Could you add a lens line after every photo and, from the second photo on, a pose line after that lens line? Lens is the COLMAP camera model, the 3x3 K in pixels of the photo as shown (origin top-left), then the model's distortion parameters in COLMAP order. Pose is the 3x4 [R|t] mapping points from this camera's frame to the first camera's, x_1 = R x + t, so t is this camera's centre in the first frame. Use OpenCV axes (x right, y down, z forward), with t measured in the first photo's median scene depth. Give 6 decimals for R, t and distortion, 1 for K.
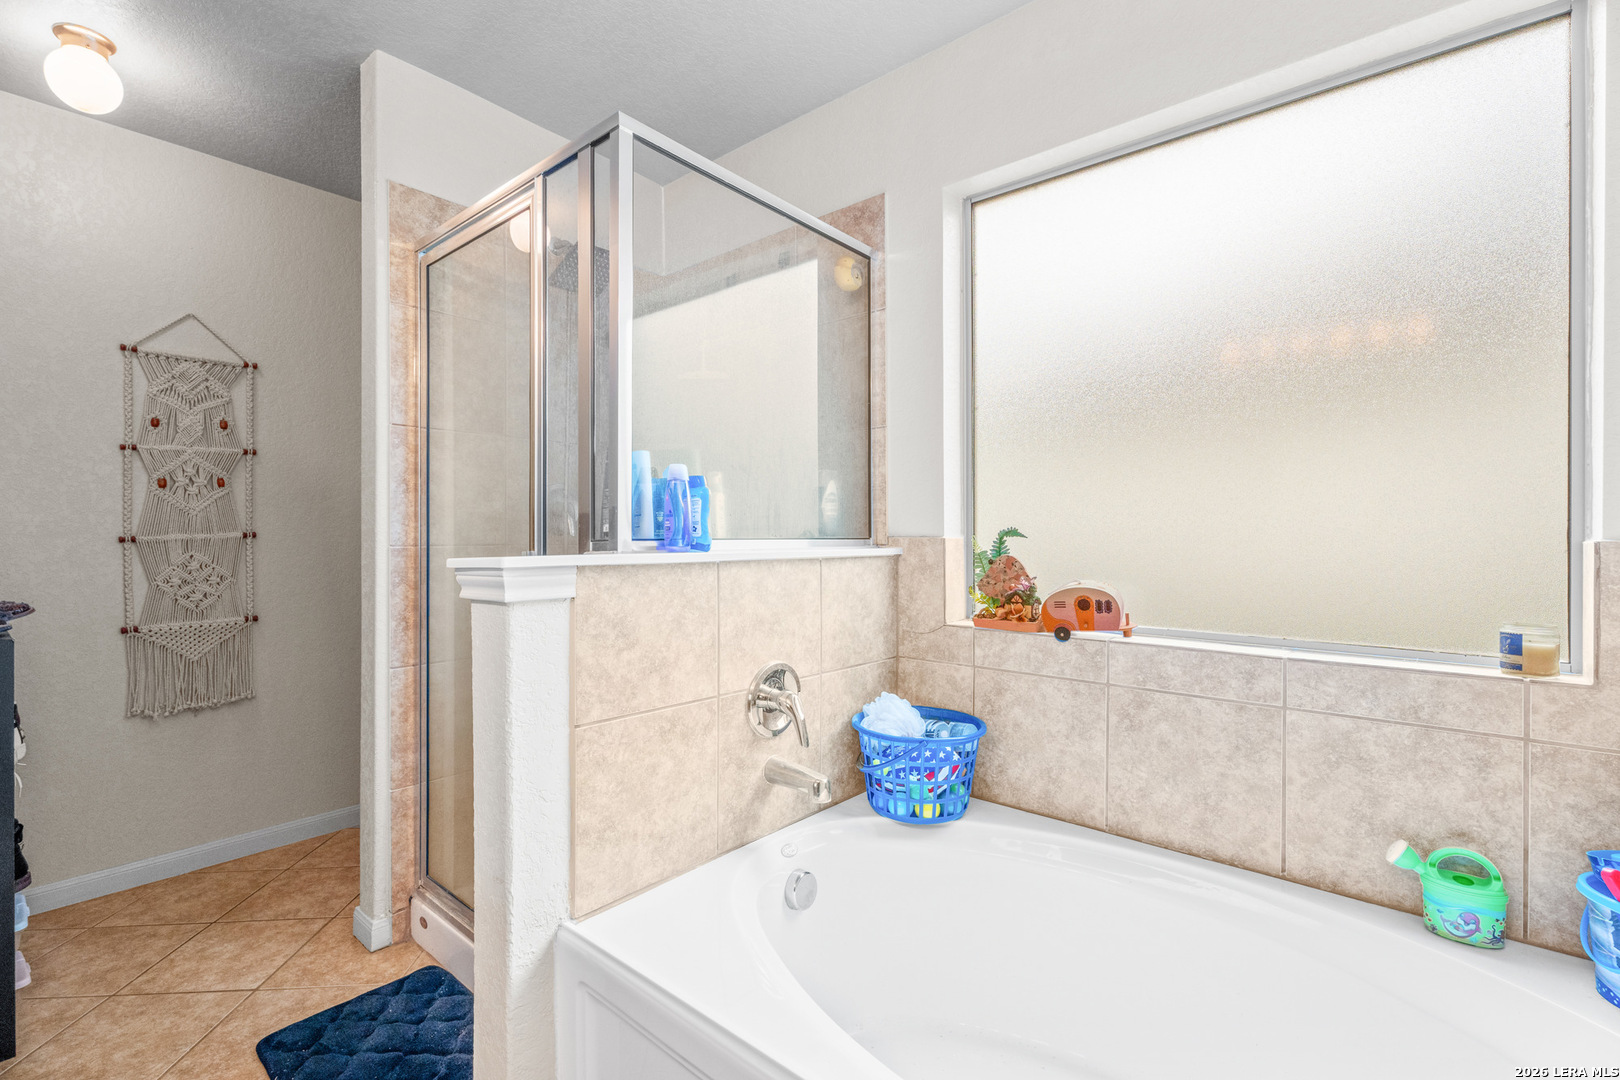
lens RADIAL K [[723.0, 0, 809.0], [0, 723.0, 536.7], [0, 0, 1]] dist [0.001410, -0.001410]
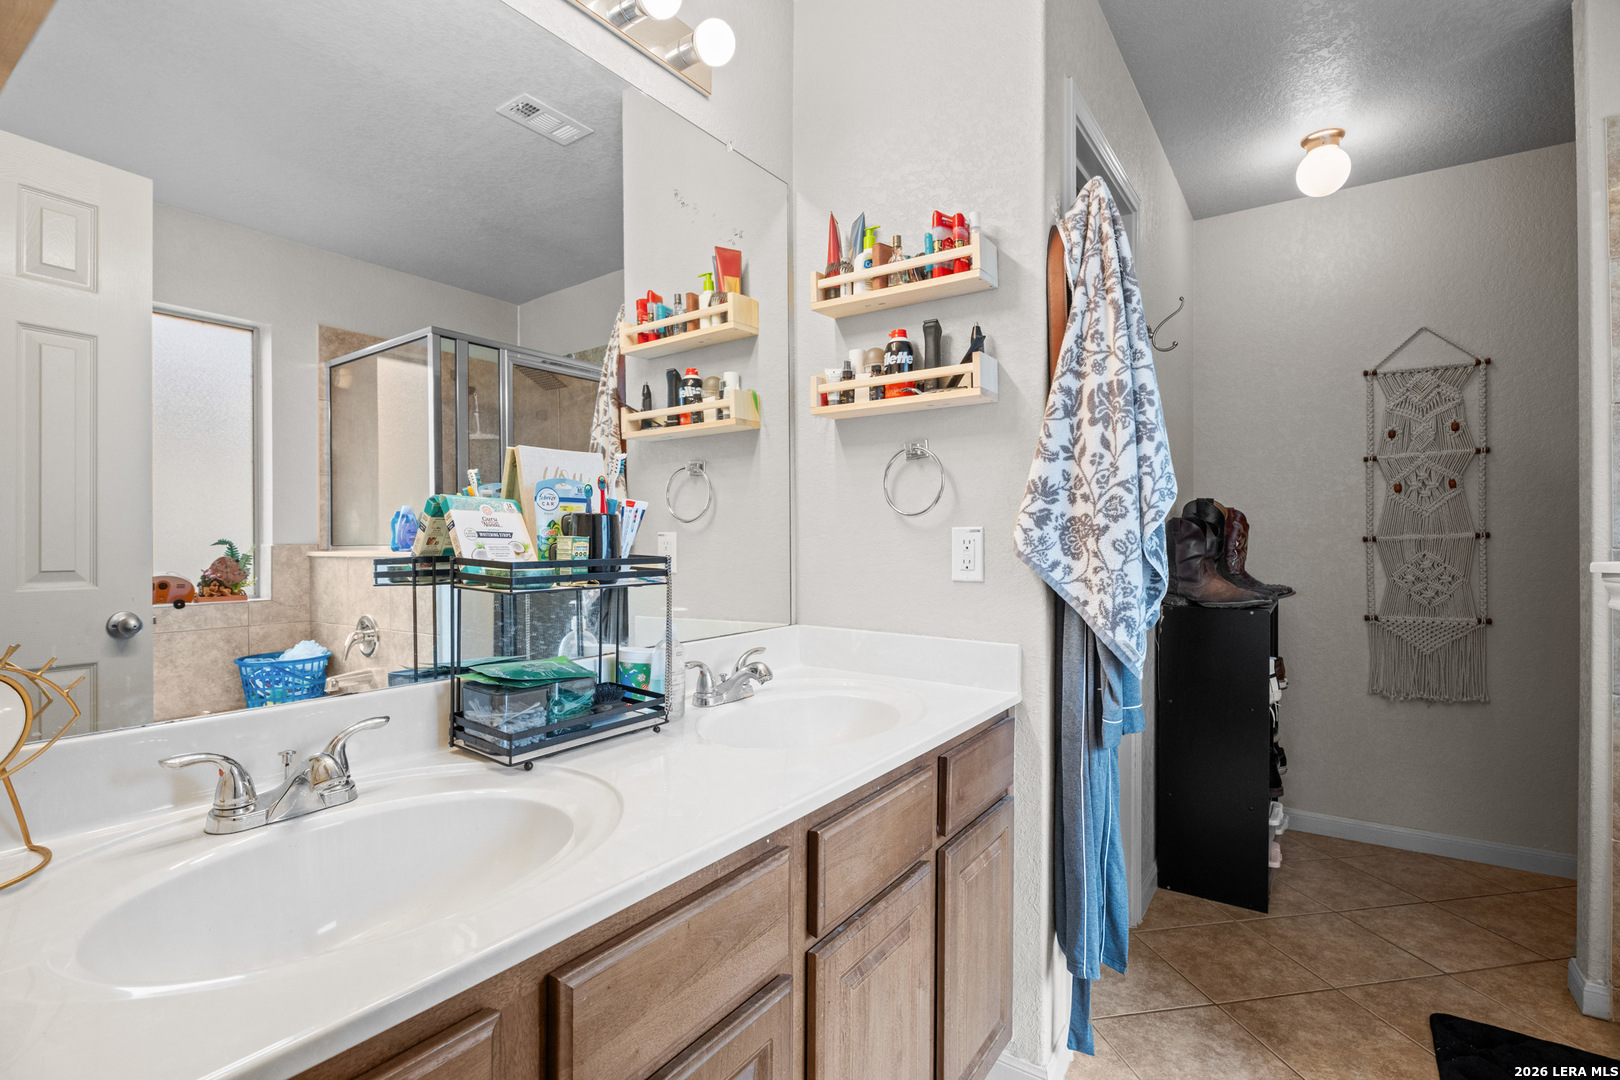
lens RADIAL K [[736.7, 0, 808.7], [0, 736.7, 537.1], [0, 0, 1]] dist [-0.001440, -0.000140]
pose [[0.114934, 0.002208, -0.993371, 0.115598], [-0.001924, 0.999996, 0.002000, -0.000085], [0.993371, 0.001682, 0.114938, -0.020372]]
